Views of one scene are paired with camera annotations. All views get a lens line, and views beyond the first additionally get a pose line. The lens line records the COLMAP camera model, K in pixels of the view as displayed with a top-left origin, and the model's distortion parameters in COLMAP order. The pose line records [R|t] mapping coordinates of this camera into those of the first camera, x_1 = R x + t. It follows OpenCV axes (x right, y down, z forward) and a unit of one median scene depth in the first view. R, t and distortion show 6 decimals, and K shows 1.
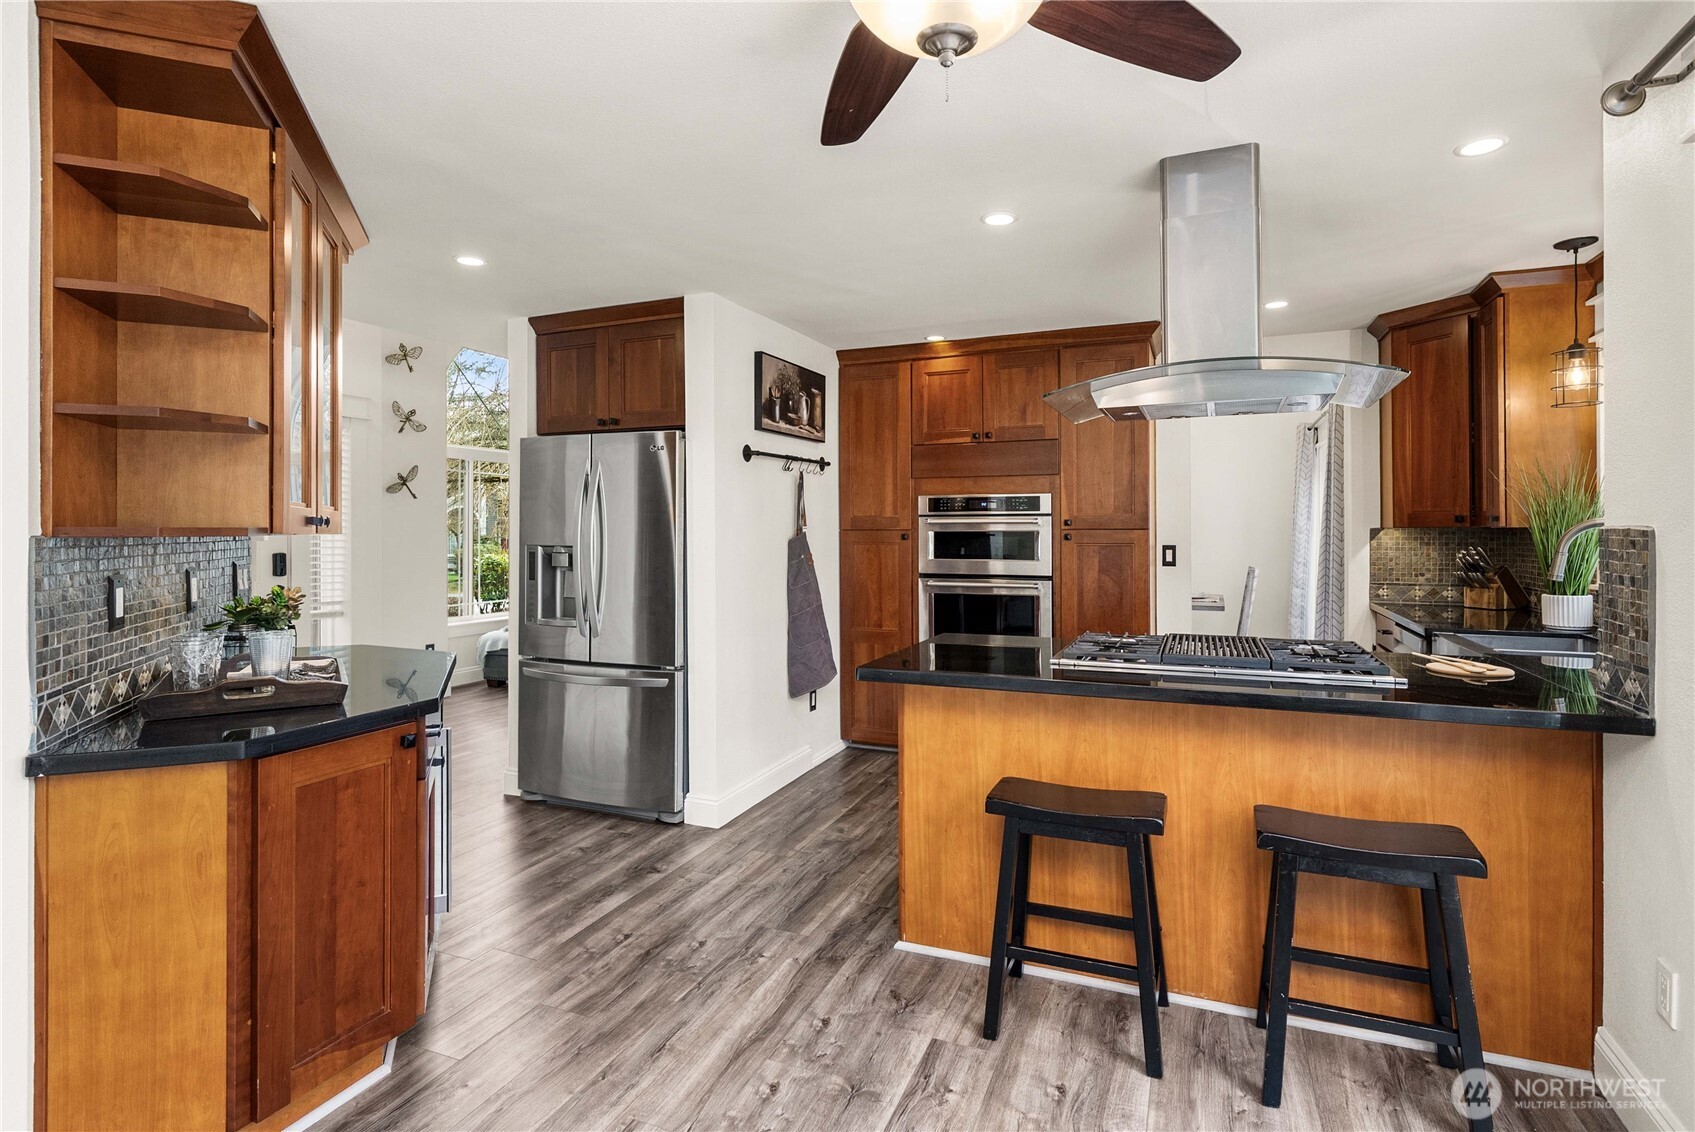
lens RADIAL K [[821.9, 0, 863.4], [0, 821.9, 526.8], [0, 0, 1]] dist [0.003634, -0.000149]
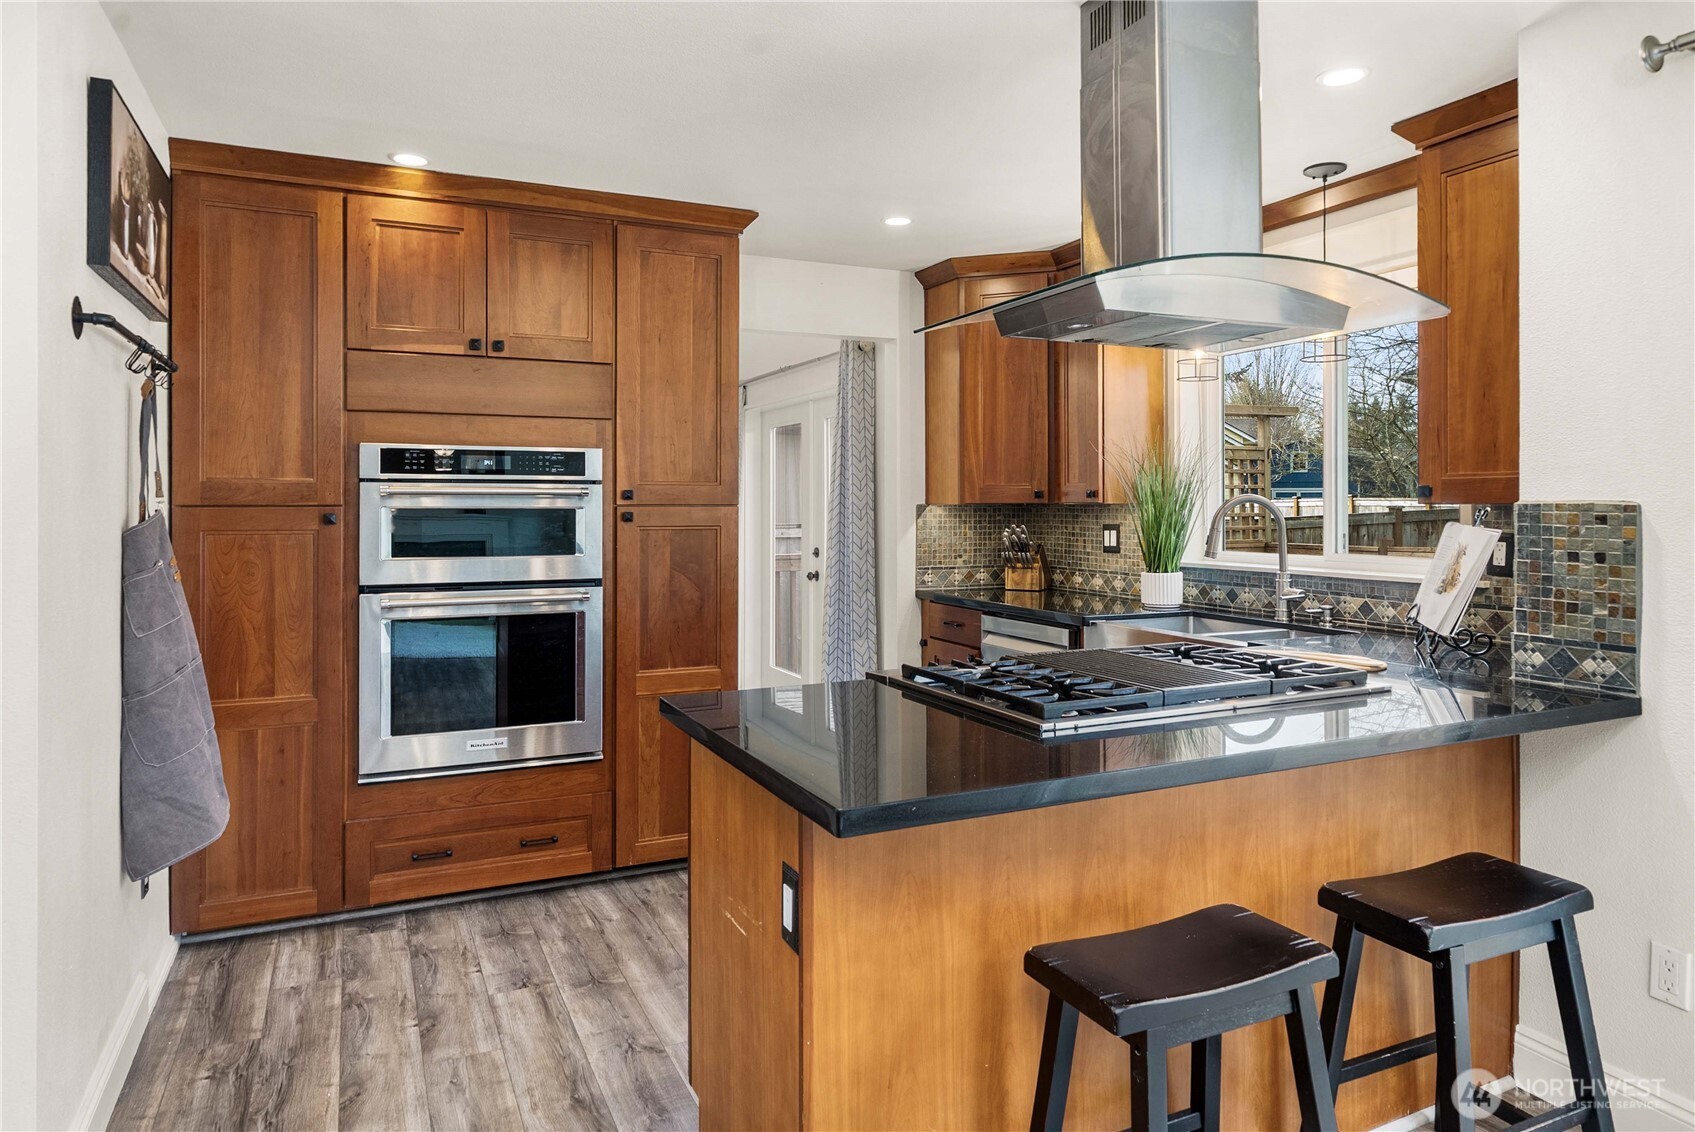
lens RADIAL K [[1016.1, 0, 821.2], [0, 1016.1, 500.7], [0, 0, 1]] dist [0.000193, 0.001970]
pose [[0.684754, 0.005057, 0.728757, -0.229764], [-0.002790, 0.999987, -0.004318, 0.002673], [-0.728769, 0.000924, 0.684759, 0.343415]]
